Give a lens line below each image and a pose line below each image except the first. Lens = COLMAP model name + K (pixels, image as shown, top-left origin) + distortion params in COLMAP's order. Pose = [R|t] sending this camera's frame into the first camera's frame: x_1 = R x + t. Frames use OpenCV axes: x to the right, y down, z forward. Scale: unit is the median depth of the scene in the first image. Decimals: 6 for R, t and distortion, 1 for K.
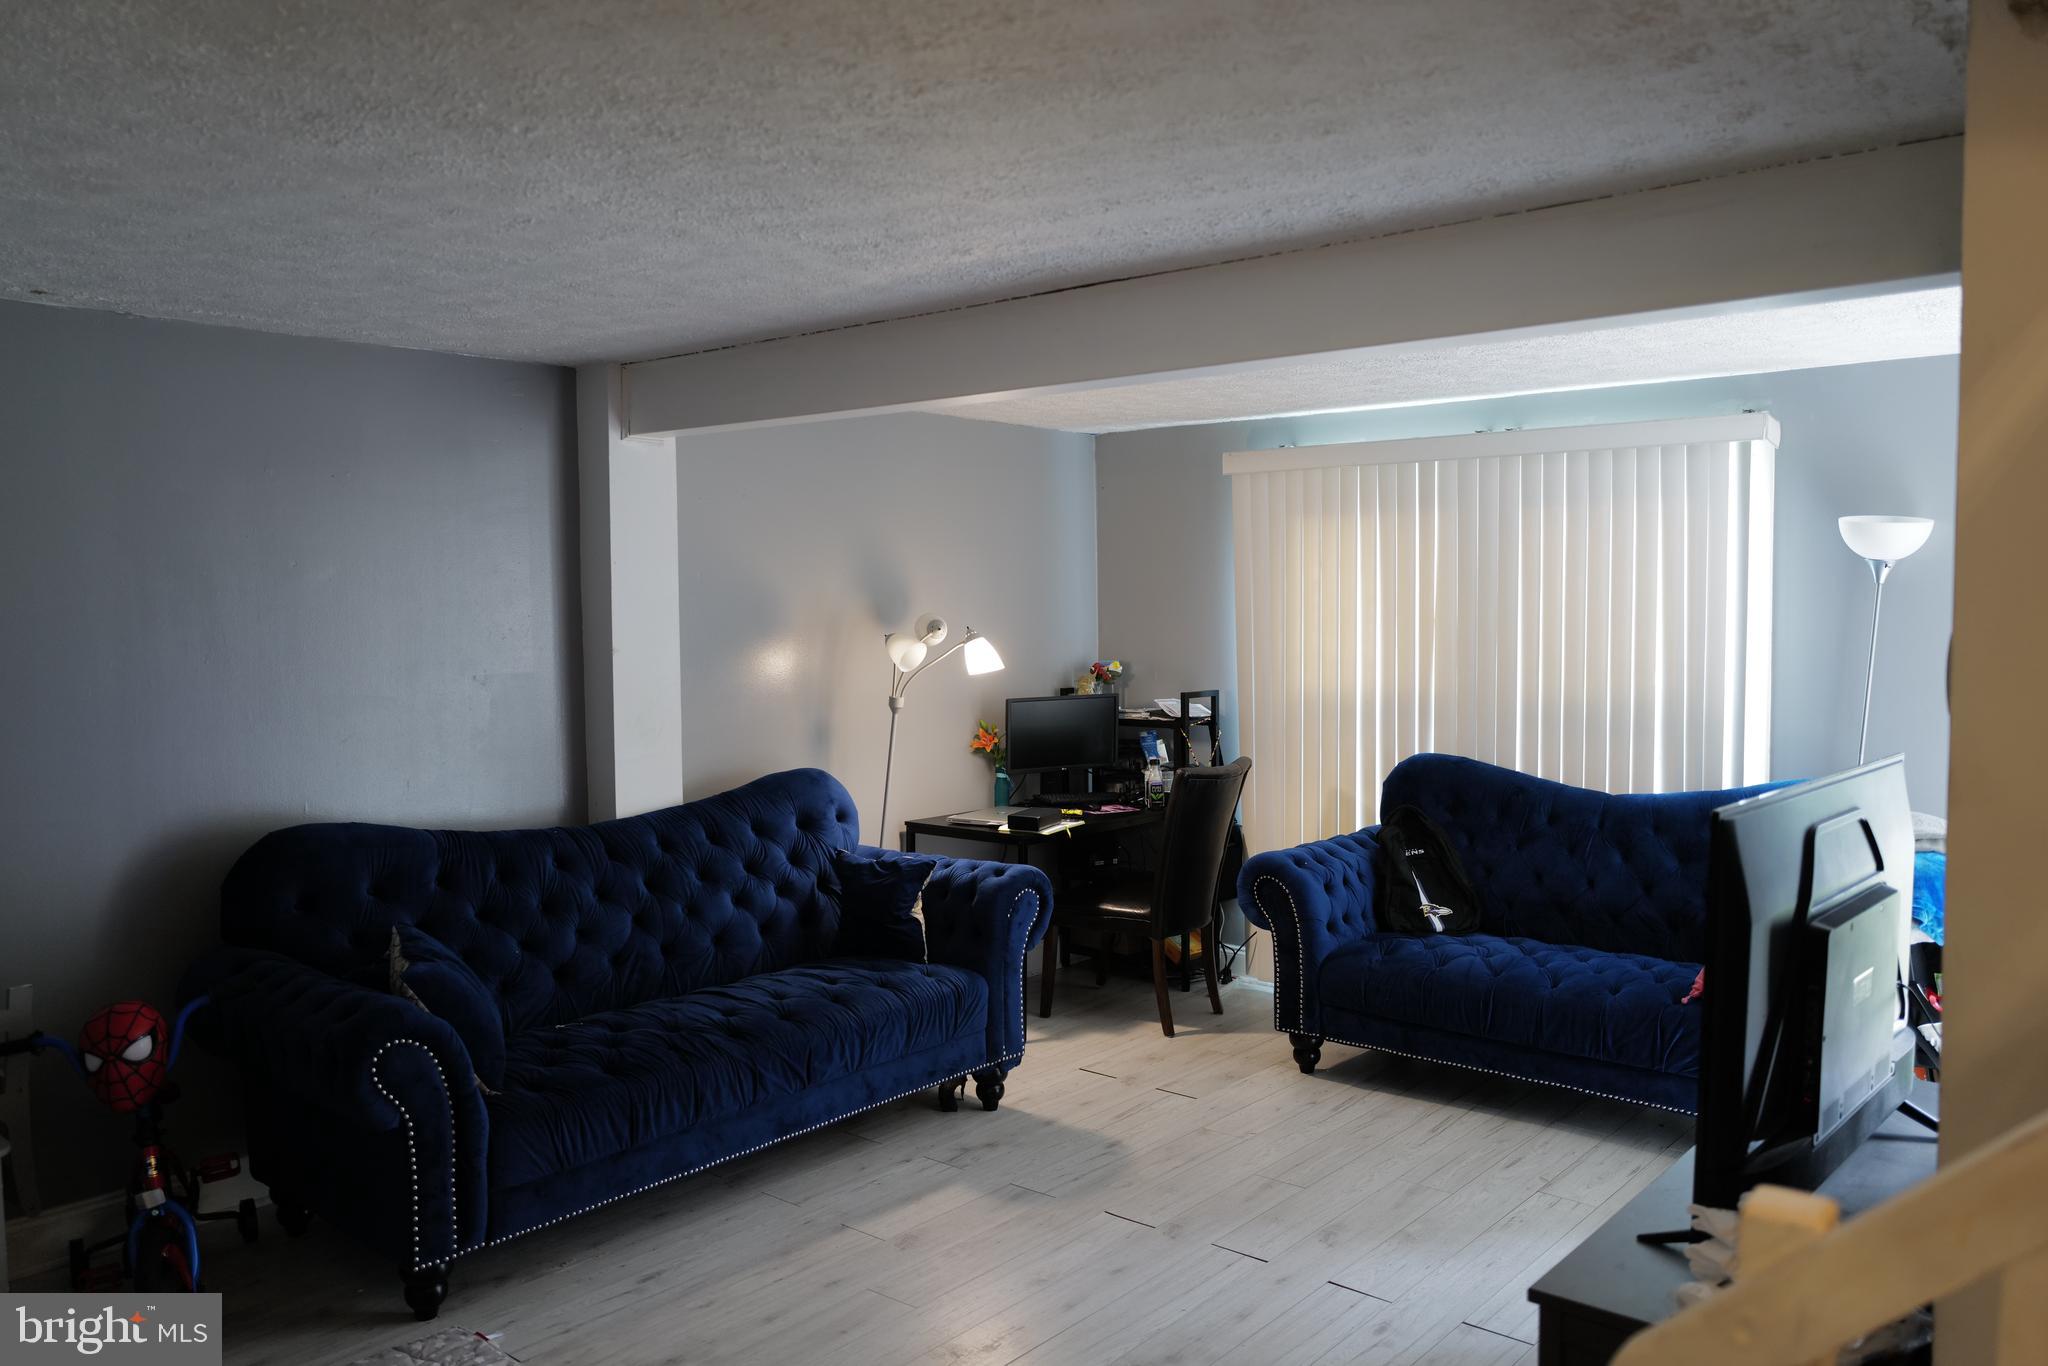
lens RADIAL K [[1523.3, 0, 1024.0], [0, 1523.3, 683.0], [0, 0, 1]] dist [-0.007512, -0.000119]
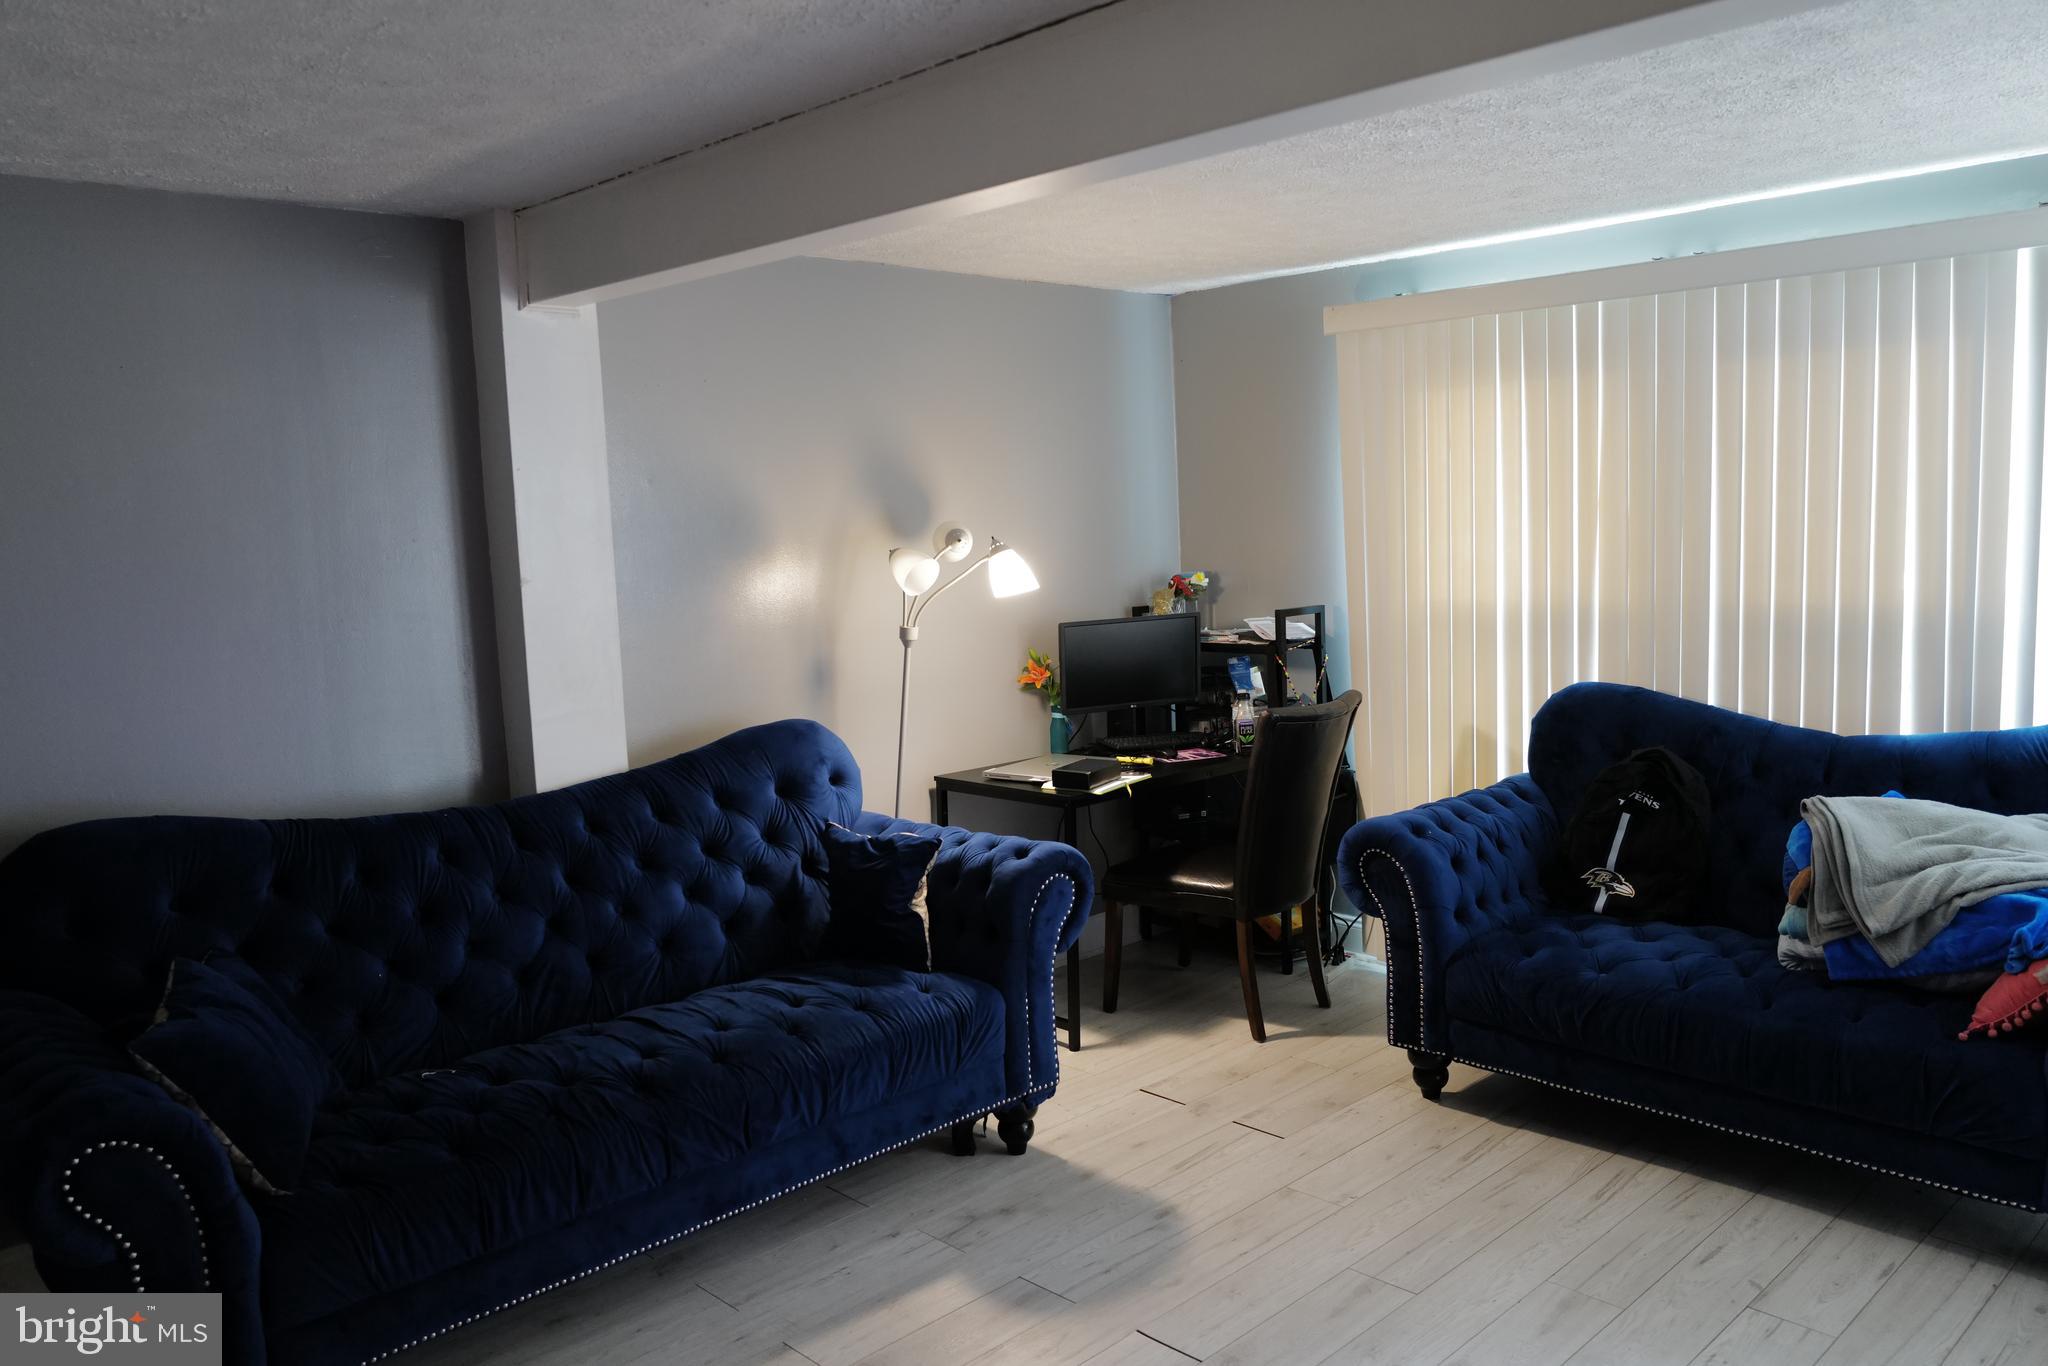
lens RADIAL K [[1523.3, 0, 1024.0], [0, 1523.3, 683.0], [0, 0, 1]] dist [-0.007512, -0.000119]
pose [[0.994773, -0.019807, -0.100171, 0.062105], [0.025951, 0.997836, 0.060407, -0.008978], [0.098757, -0.062690, 0.993135, 0.223261]]
